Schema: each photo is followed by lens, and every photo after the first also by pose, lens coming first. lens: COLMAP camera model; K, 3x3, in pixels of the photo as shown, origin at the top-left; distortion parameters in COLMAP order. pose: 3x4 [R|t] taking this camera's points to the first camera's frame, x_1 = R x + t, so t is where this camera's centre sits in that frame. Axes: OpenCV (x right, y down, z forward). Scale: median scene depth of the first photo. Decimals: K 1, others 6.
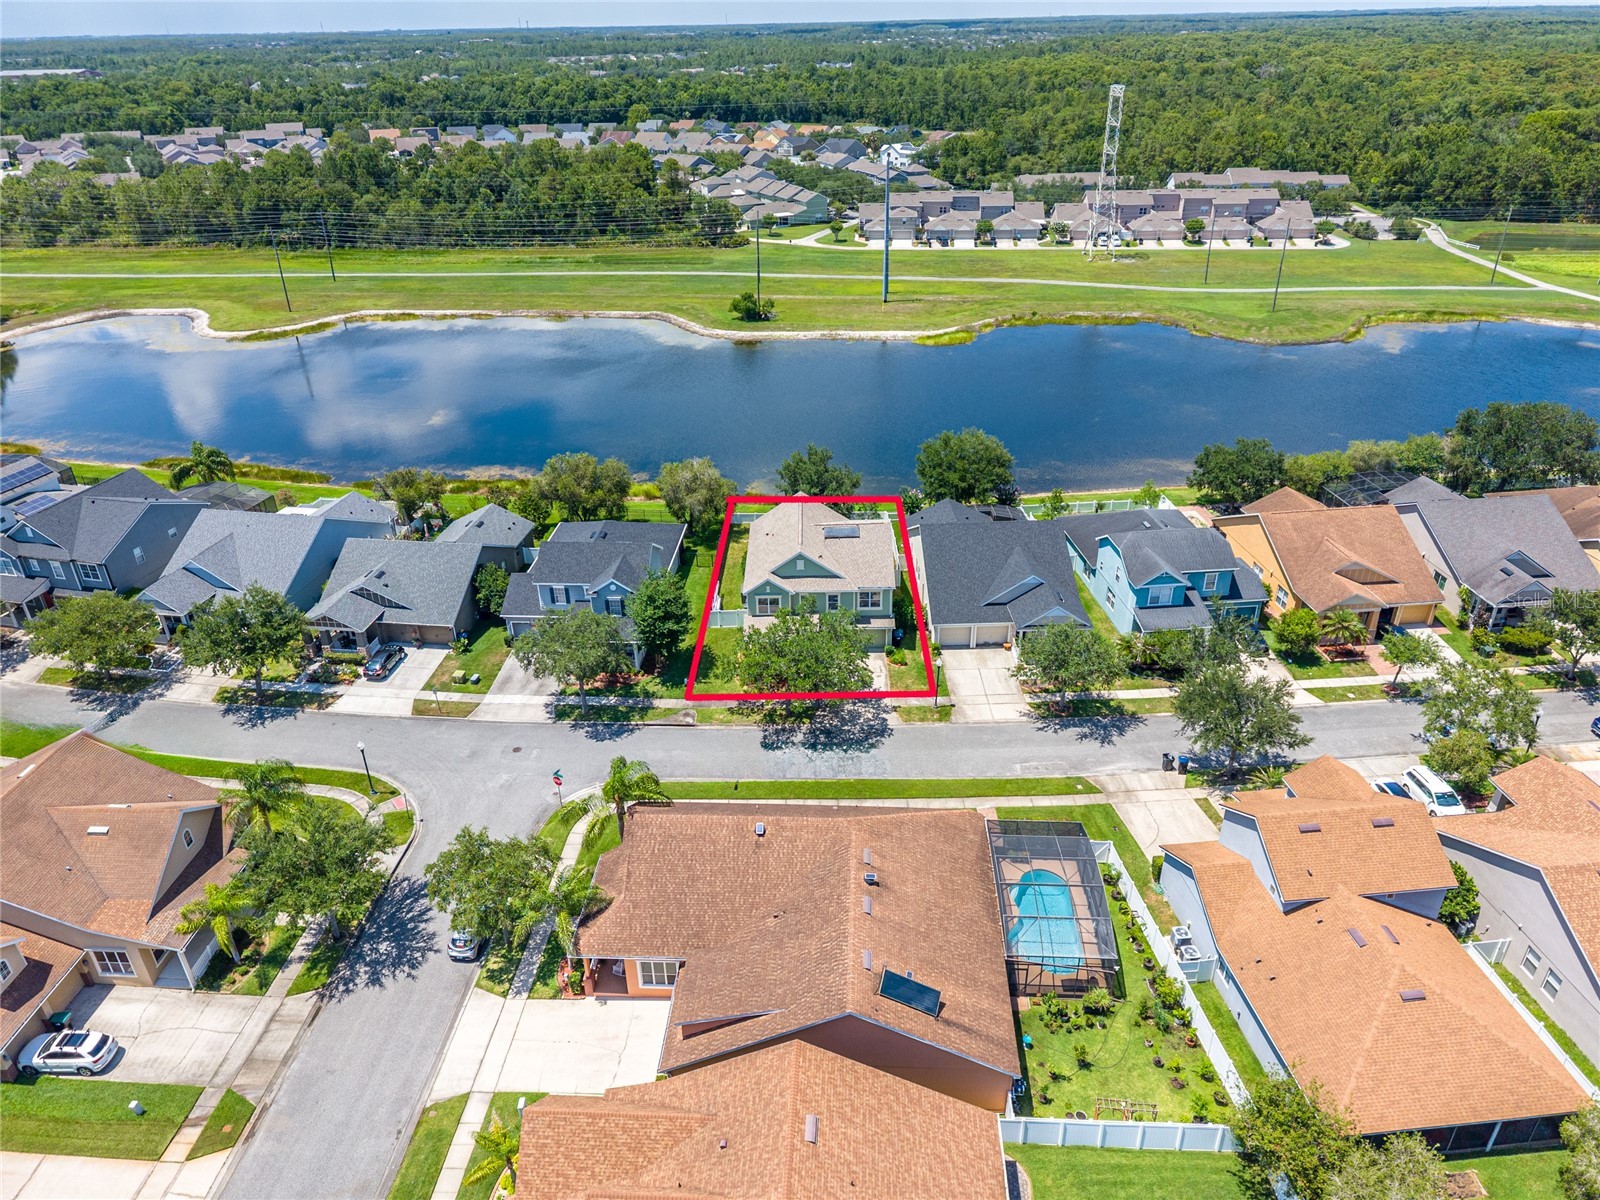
lens RADIAL K [[1074.9, 0, 802.9], [0, 1074.9, 596.9], [0, 0, 1]] dist [0.064053, -0.068262]
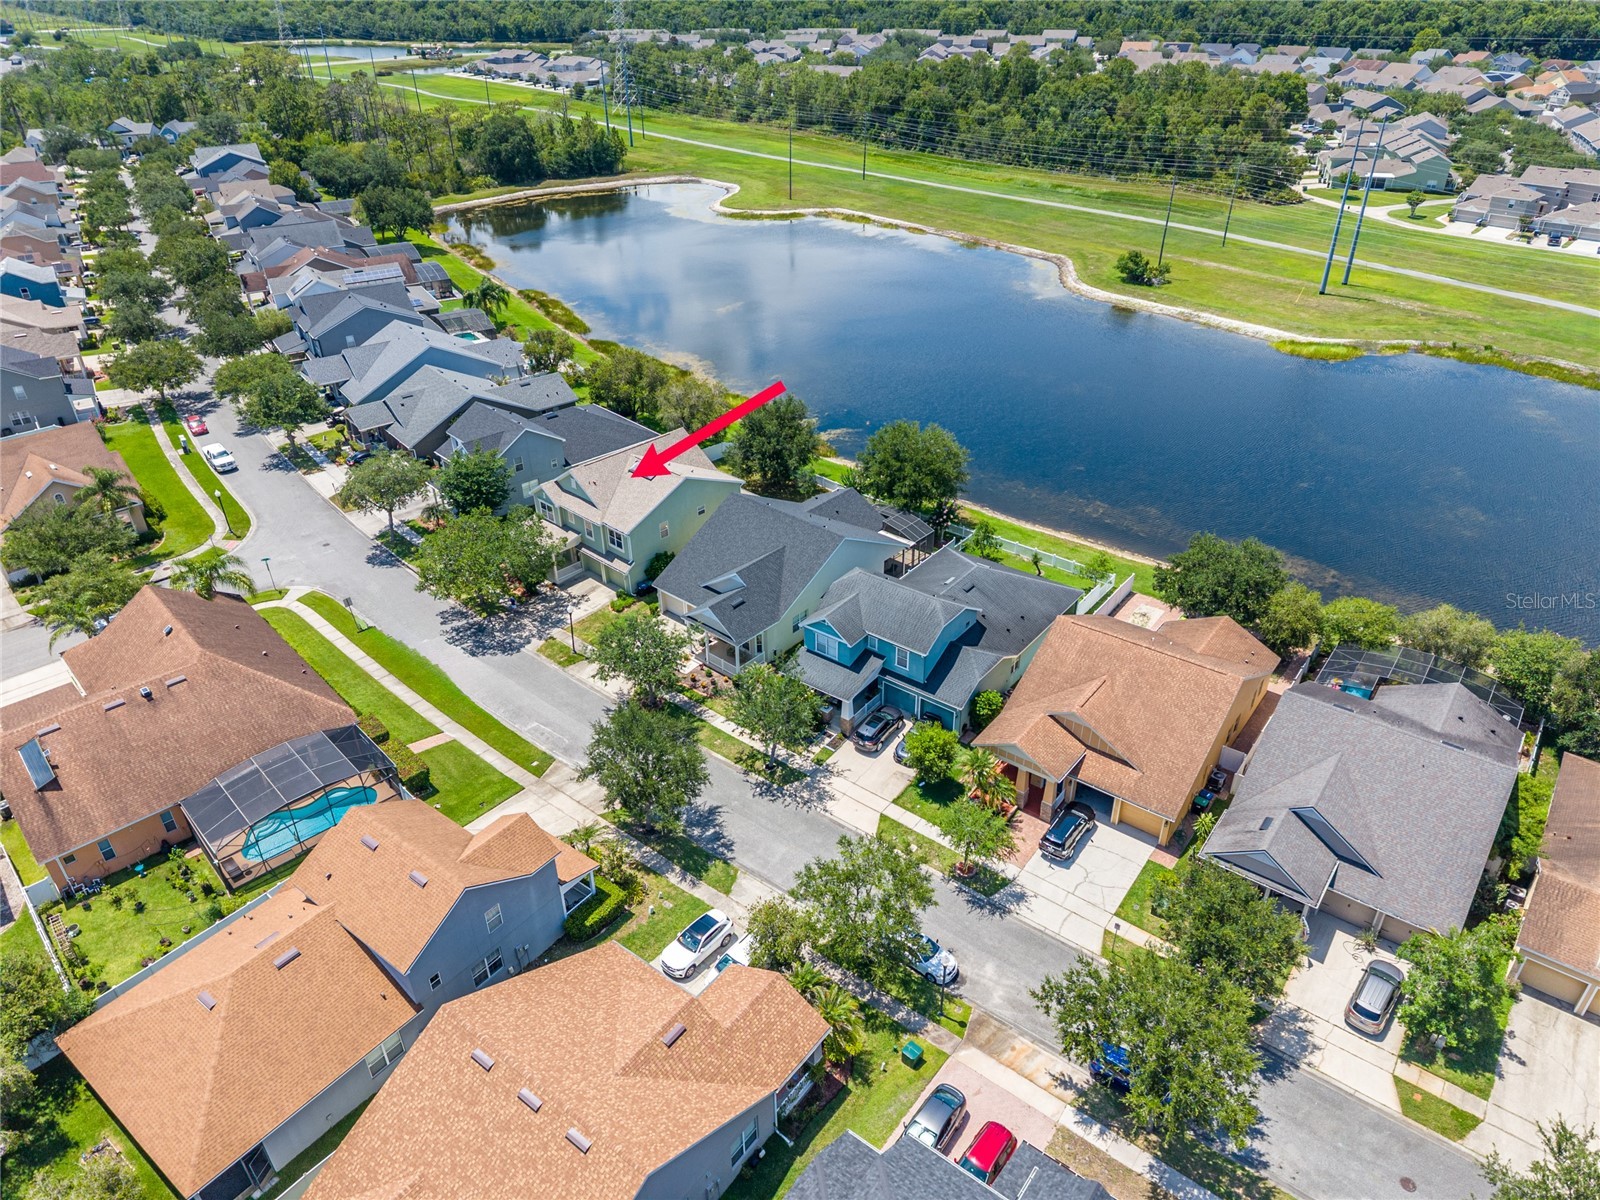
lens RADIAL K [[1074.9, 0, 802.9], [0, 1074.9, 596.9], [0, 0, 1]] dist [0.064053, -0.068262]
pose [[0.733552, 0.363220, -0.574433, 0.652689], [-0.324846, 0.929793, 0.173089, -0.147321], [0.596973, 0.059632, 0.800042, 0.248687]]
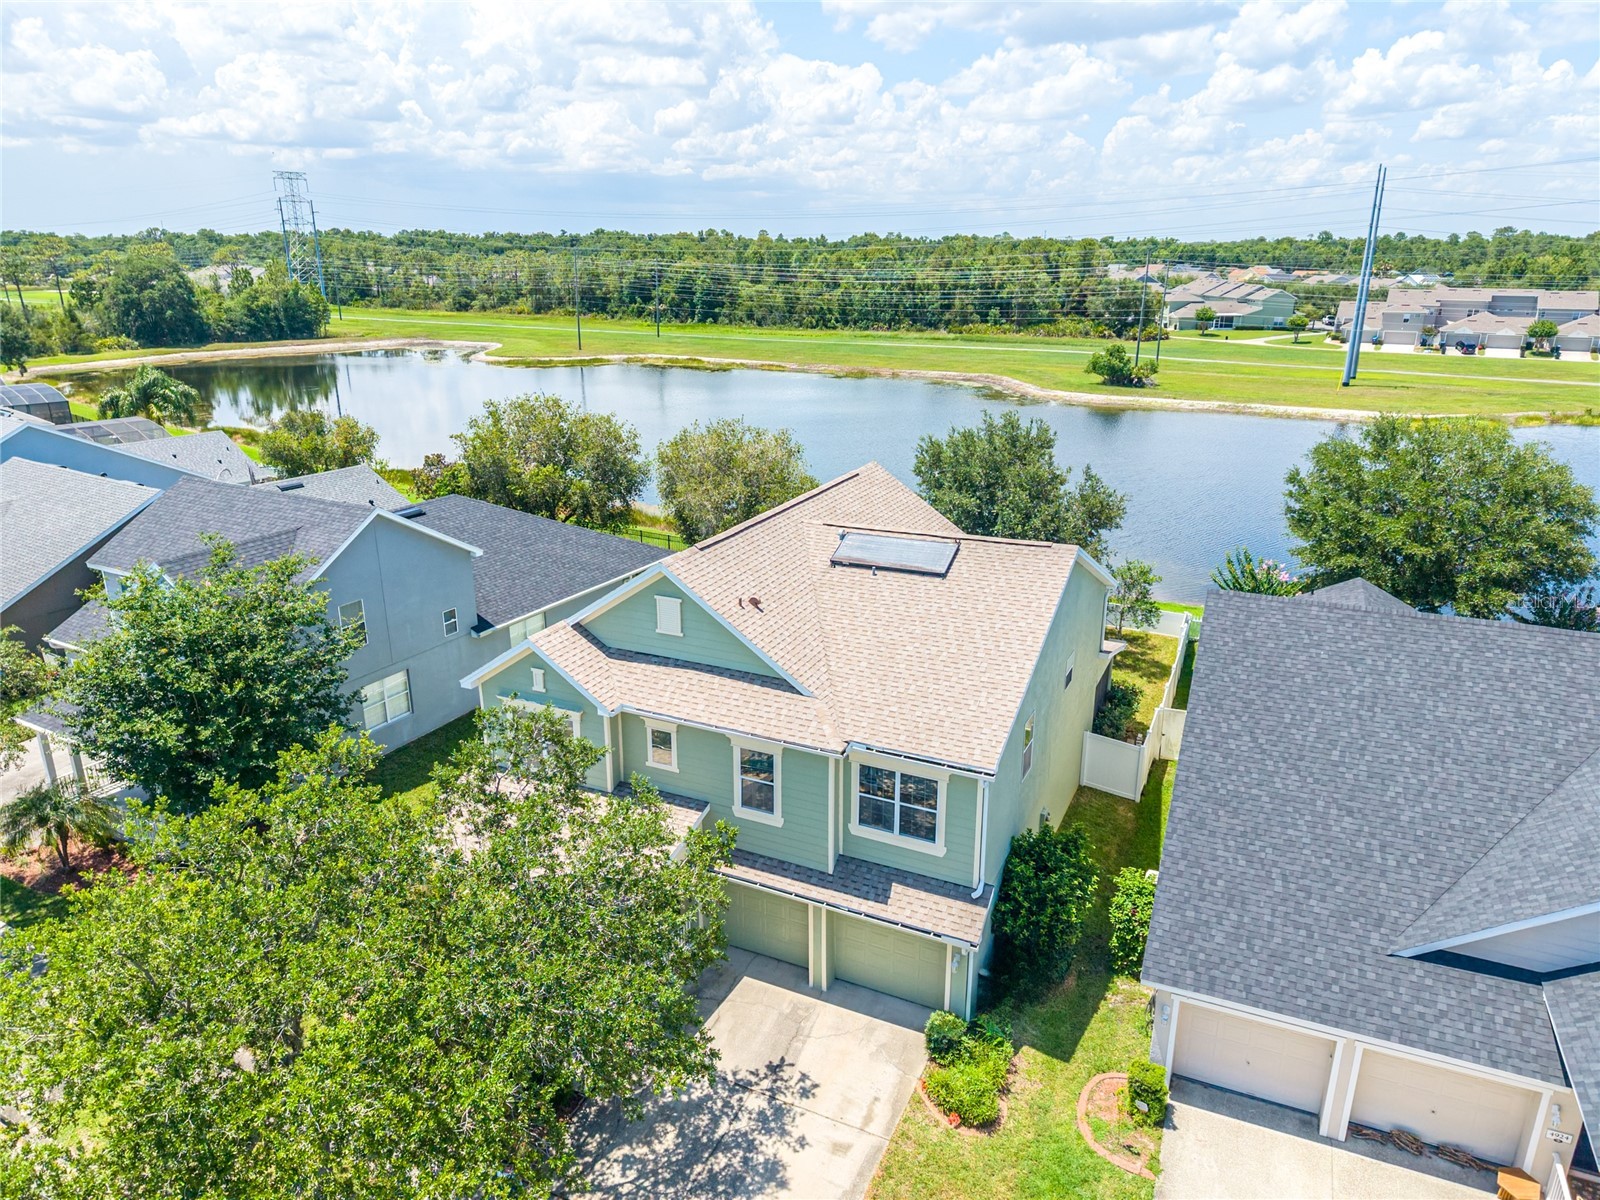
lens RADIAL K [[1074.9, 0, 802.9], [0, 1074.9, 596.9], [0, 0, 1]] dist [0.064053, -0.068262]
pose [[0.906190, 0.152160, -0.394547, 0.110658], [-0.216926, 0.968171, -0.124851, -0.006507], [0.362992, 0.198726, 0.910354, 0.622790]]
